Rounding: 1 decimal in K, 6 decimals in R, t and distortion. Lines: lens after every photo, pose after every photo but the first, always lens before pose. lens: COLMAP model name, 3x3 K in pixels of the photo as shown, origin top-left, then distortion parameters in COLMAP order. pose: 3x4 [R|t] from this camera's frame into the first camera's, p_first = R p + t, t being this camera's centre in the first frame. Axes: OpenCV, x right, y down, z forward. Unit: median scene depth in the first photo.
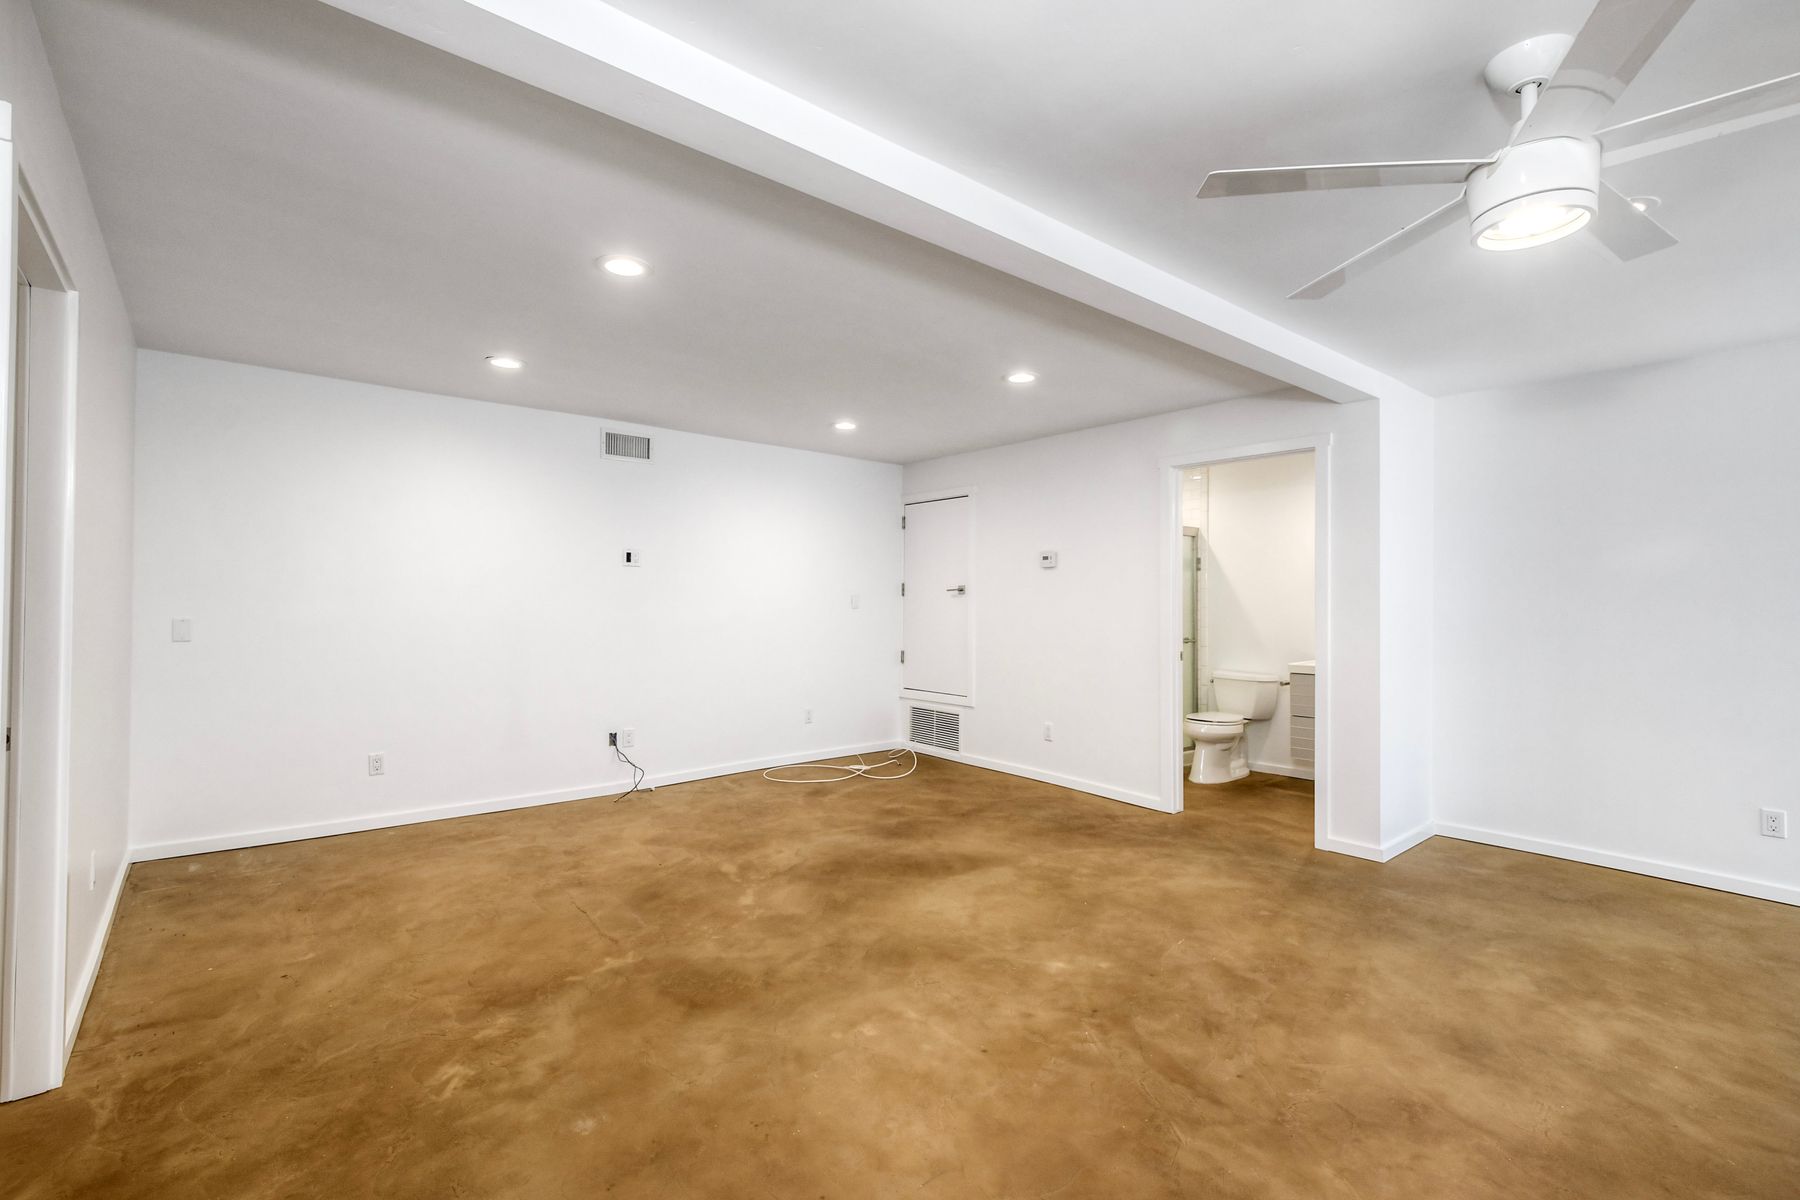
lens RADIAL K [[801.8, 0, 900.0], [0, 801.8, 600.0], [0, 0, 1]] dist [0.001421, 0.000203]
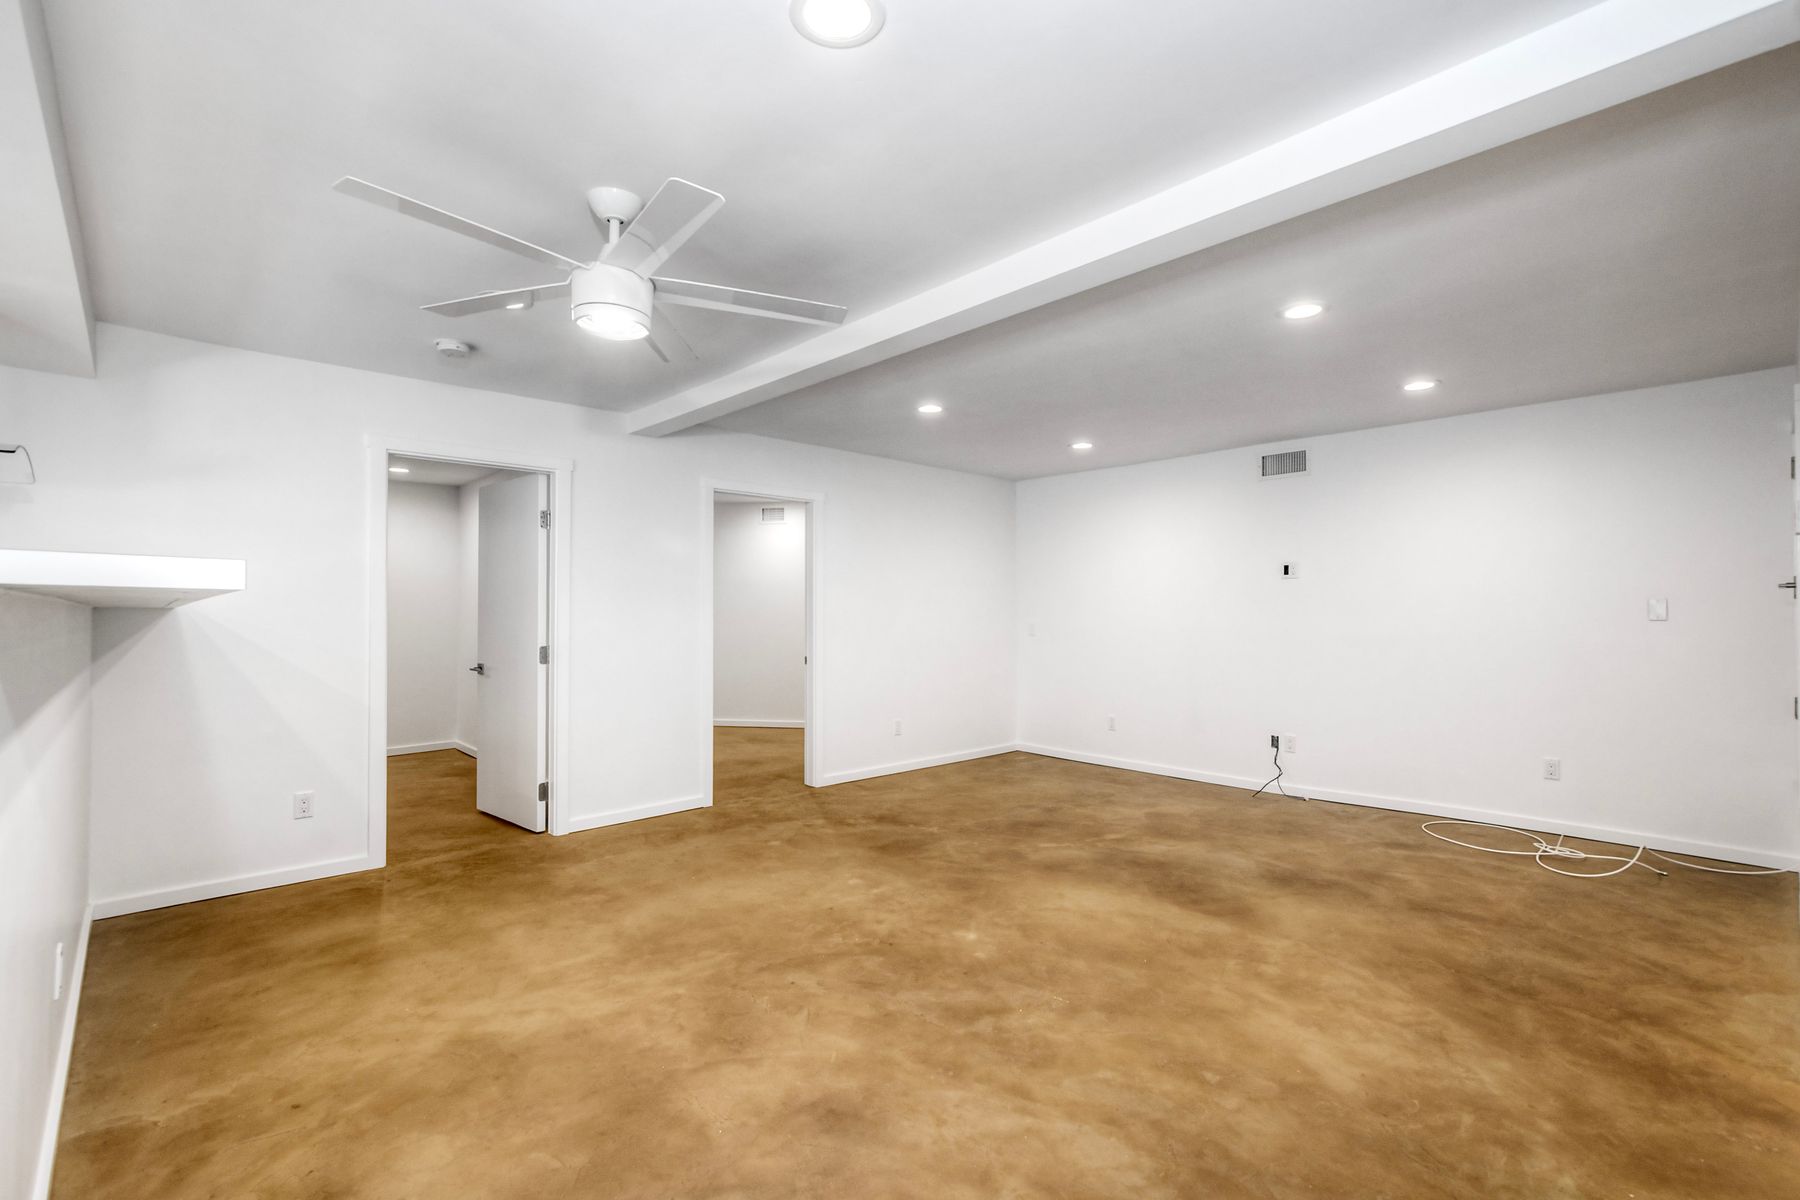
lens RADIAL K [[810.3, 0, 900.0], [0, 810.3, 600.0], [0, 0, 1]] dist [-0.000370, -0.000192]
pose [[0.055423, -0.024979, -0.998150, 1.278013], [0.001678, 0.999688, -0.024924, 0.021213], [0.998462, -0.000294, 0.055447, 0.820252]]
